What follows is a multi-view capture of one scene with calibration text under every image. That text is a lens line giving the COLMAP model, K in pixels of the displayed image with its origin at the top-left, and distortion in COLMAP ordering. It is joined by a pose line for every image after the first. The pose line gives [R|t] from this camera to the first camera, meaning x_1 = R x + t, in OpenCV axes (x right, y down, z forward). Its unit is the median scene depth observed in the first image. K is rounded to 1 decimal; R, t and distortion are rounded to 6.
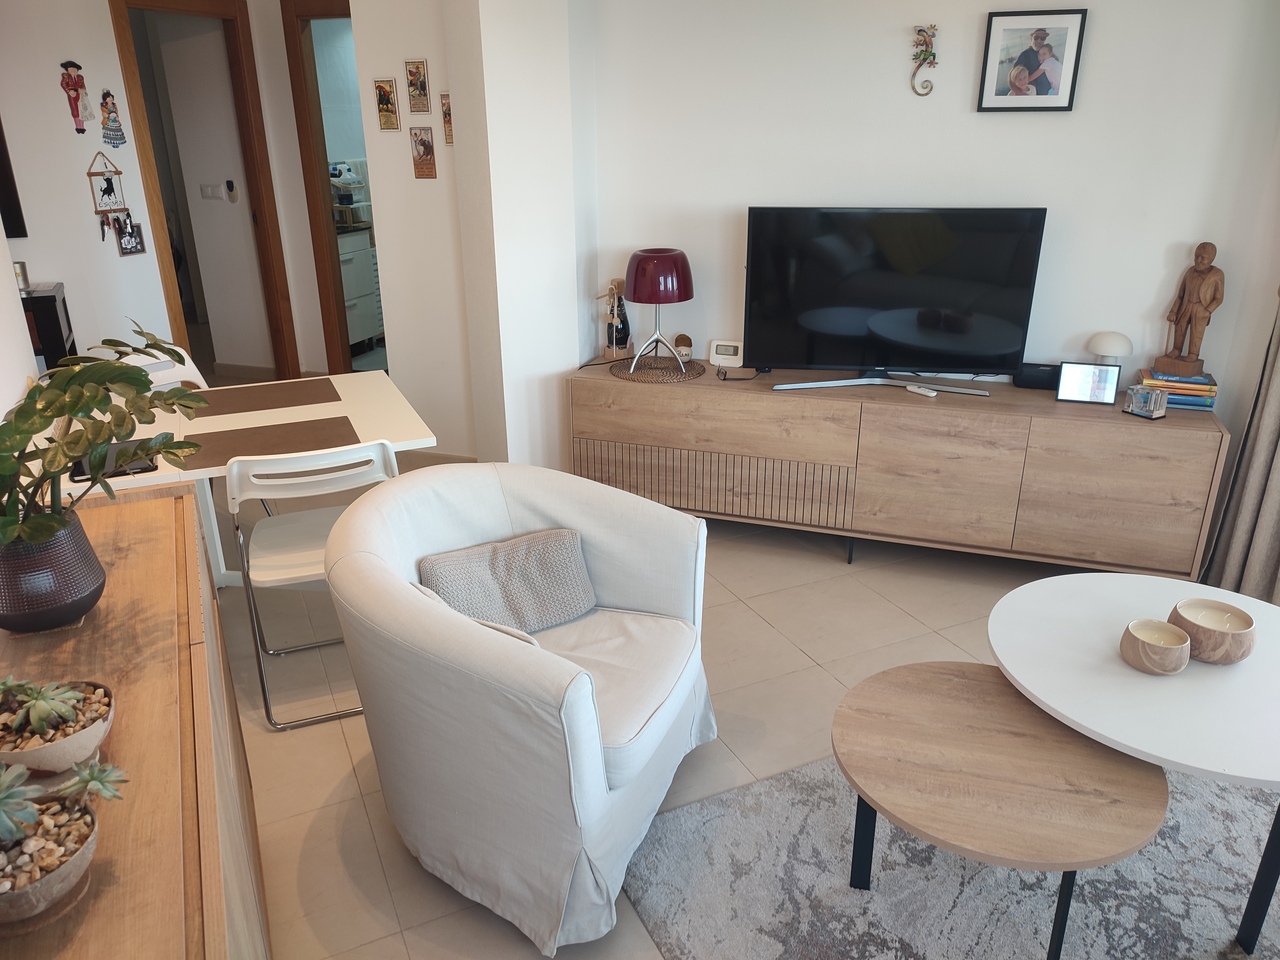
lens RADIAL K [[931.9, 0, 629.0], [0, 931.9, 466.9], [0, 0, 1]] dist [0.017577, -0.013963]
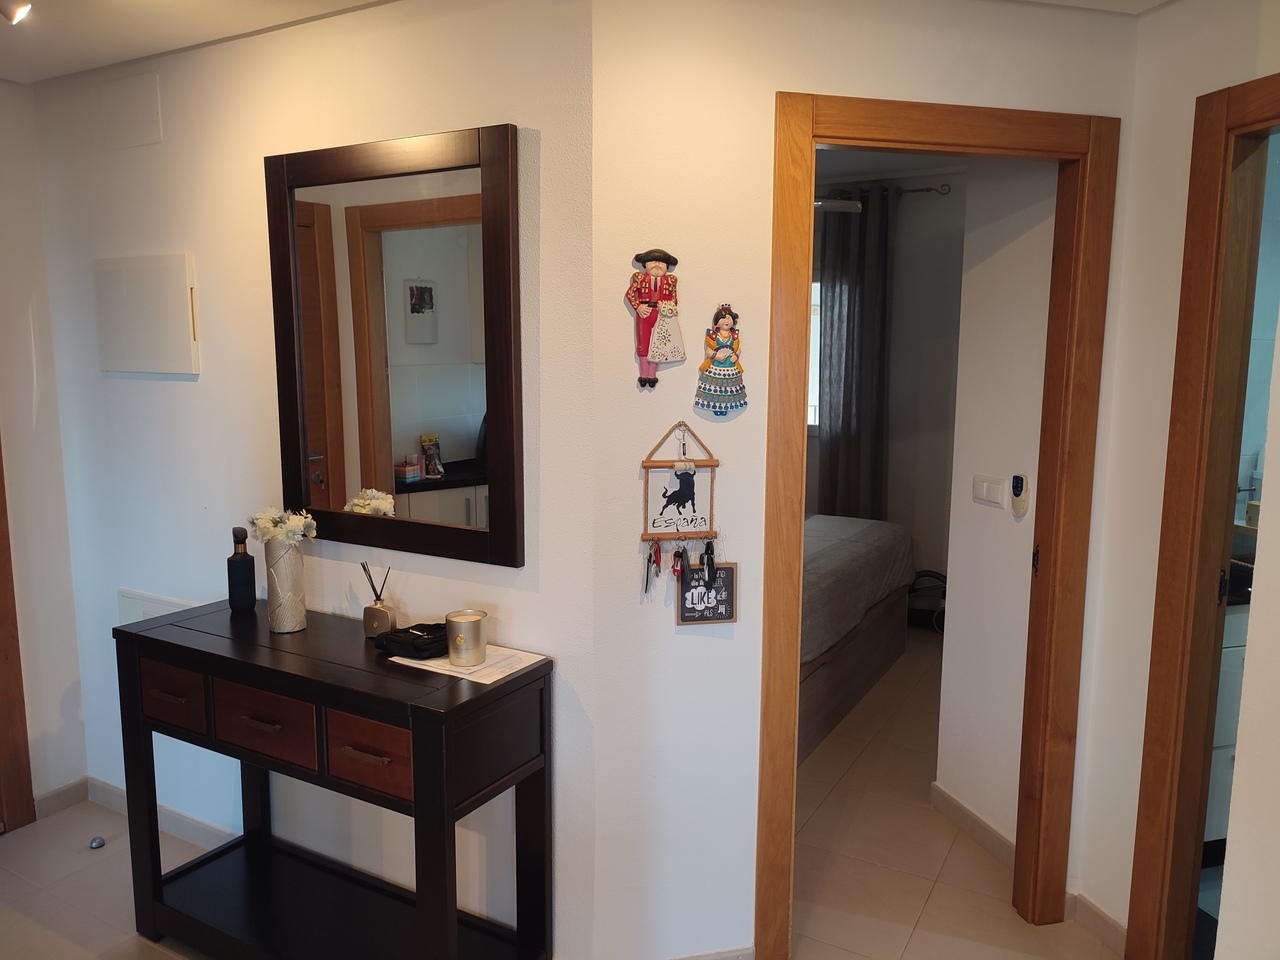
lens RADIAL K [[931.9, 0, 635.9], [0, 931.9, 486.3], [0, 0, 1]] dist [0.017577, -0.013963]
pose [[0.574232, 0.129389, -0.808404, -0.173586], [-0.296483, 0.953274, -0.058024, -0.265271], [0.763122, 0.272997, 0.585762, 0.693416]]
